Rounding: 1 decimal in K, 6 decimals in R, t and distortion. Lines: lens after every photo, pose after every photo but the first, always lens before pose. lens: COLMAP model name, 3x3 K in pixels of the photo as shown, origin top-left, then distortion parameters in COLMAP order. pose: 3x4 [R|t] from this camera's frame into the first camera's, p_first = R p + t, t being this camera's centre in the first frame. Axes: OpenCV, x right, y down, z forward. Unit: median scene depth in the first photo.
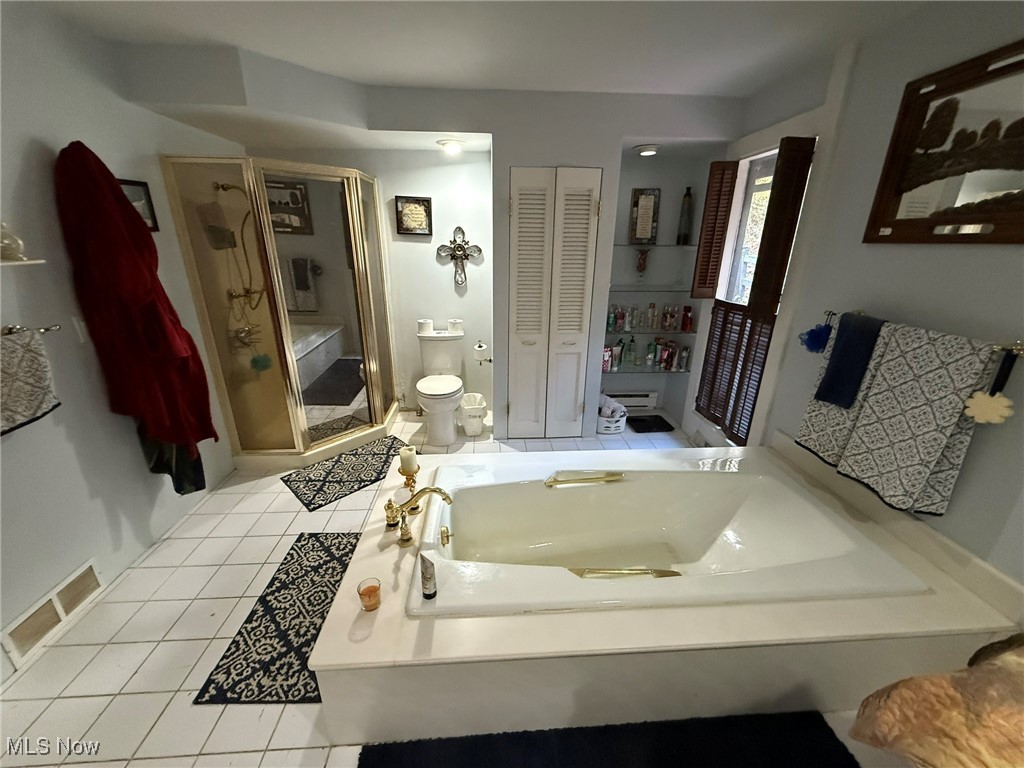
lens RADIAL K [[406.2, 0, 510.3], [0, 406.2, 384.9], [0, 0, 1]] dist [-0.002287, 0.000418]
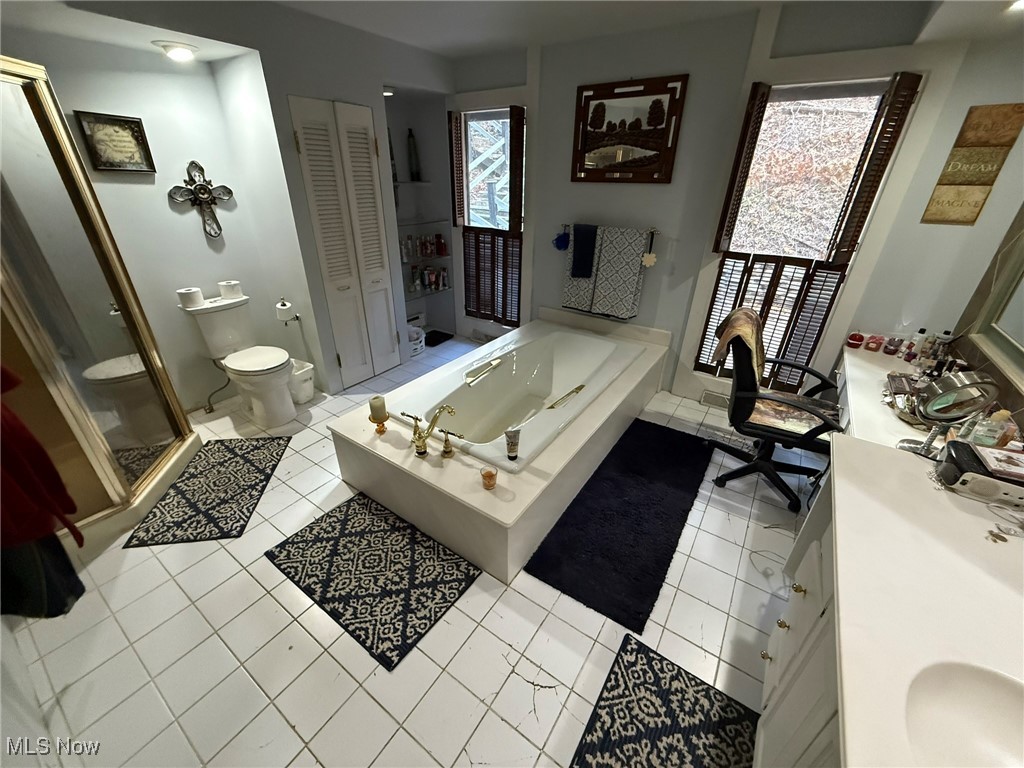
lens RADIAL K [[406.2, 0, 508.5], [0, 406.2, 384.9], [0, 0, 1]] dist [-0.002287, 0.000418]
pose [[0.615539, -0.365294, 0.698335, -0.513360], [0.258921, 0.930641, 0.258588, -0.036886], [-0.744360, 0.021643, 0.667428, 0.037787]]
